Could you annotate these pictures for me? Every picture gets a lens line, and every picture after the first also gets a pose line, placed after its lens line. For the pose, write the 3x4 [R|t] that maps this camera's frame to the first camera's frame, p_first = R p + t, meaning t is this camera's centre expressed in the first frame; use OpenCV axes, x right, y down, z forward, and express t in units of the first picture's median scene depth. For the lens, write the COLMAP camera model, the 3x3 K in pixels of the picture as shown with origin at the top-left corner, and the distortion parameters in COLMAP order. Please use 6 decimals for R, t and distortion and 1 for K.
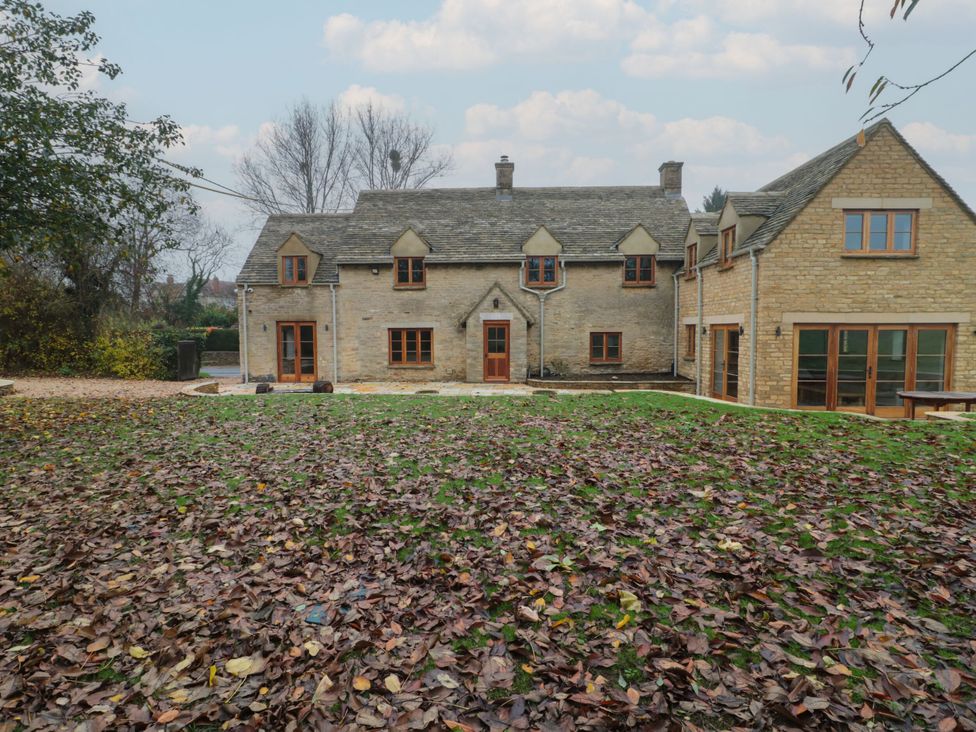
lens RADIAL K [[539.3, 0, 493.5], [0, 539.3, 363.1], [0, 0, 1]] dist [-0.001920, -0.001236]
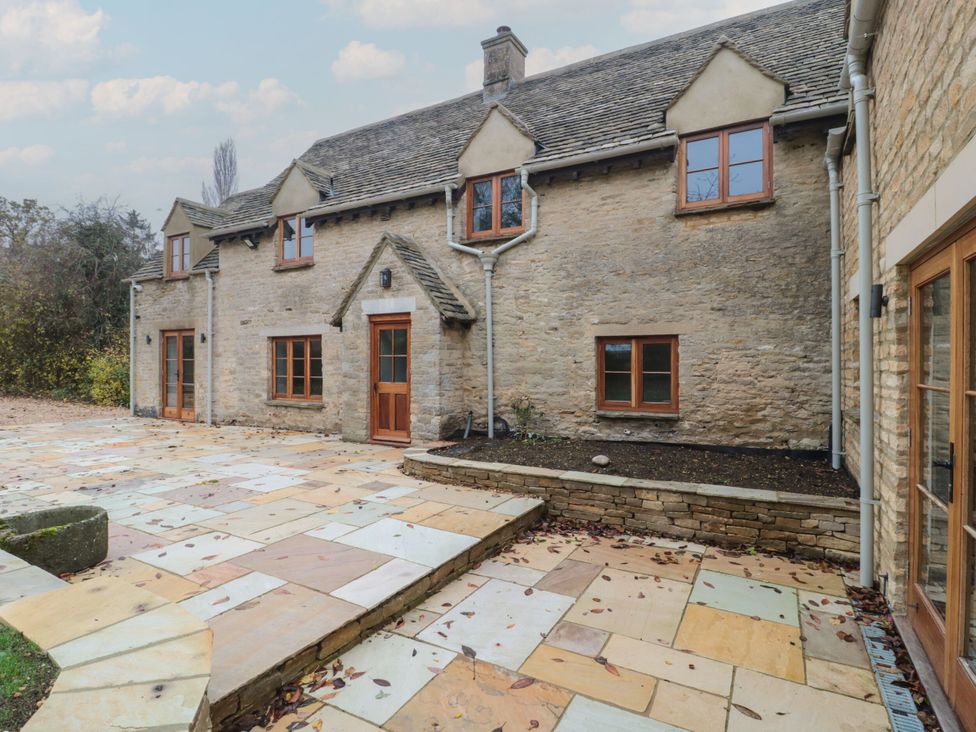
lens RADIAL K [[519.3, 0, 488.0], [0, 519.3, 366.0], [0, 0, 1]] dist [-0.001248, -0.000487]
pose [[0.887297, 0.006800, -0.461148, 0.291820], [-0.030216, 0.998600, -0.043412, -0.015733], [0.460207, 0.052454, 0.886261, 0.618964]]
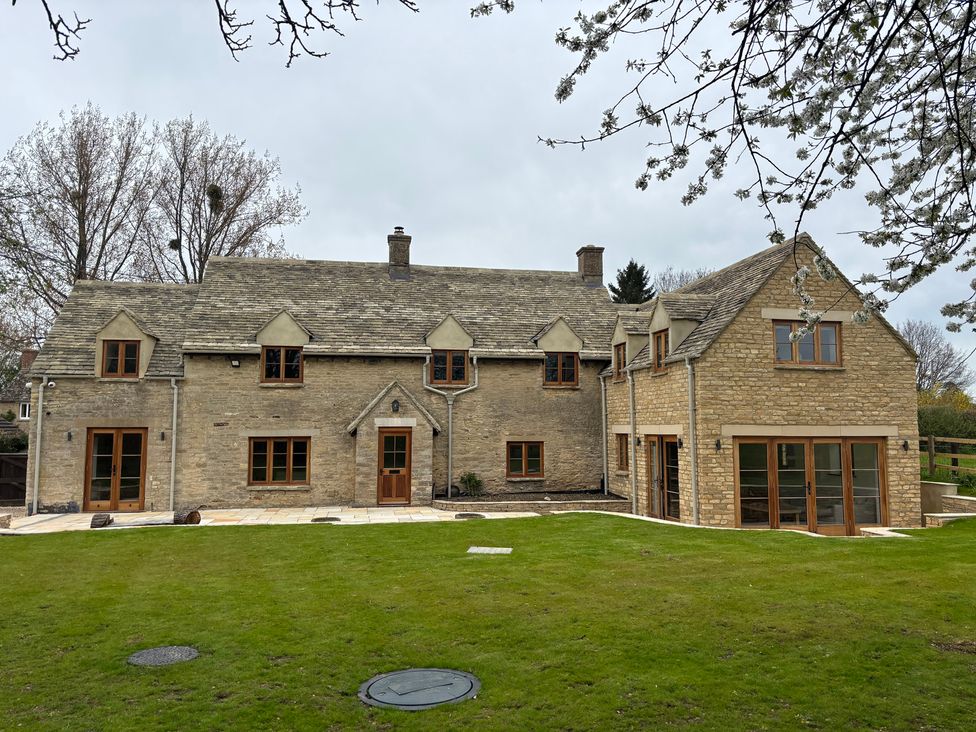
lens RADIAL K [[741.2, 0, 505.6], [0, 741.2, 362.8], [0, 0, 1]] dist [0.091723, -0.128353]
pose [[0.974126, 0.023754, 0.224752, -0.084398], [0.010266, 0.988784, -0.148999, -0.006913], [-0.225771, 0.147451, 0.962957, -0.125617]]
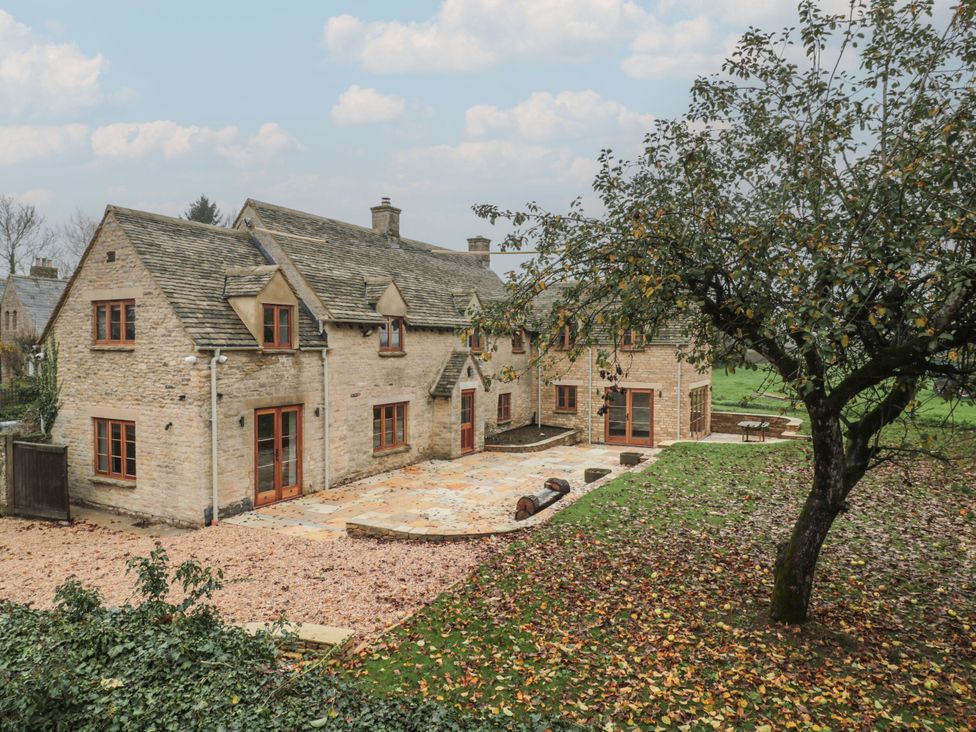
lens RADIAL K [[606.3, 0, 490.1], [0, 606.3, 360.7], [0, 0, 1]] dist [0.006850, -0.001370]
pose [[0.462955, -0.015875, 0.886240, -0.911909], [0.039440, 0.999218, -0.002704, -0.123239], [-0.885504, 0.036205, 0.463219, 0.454950]]
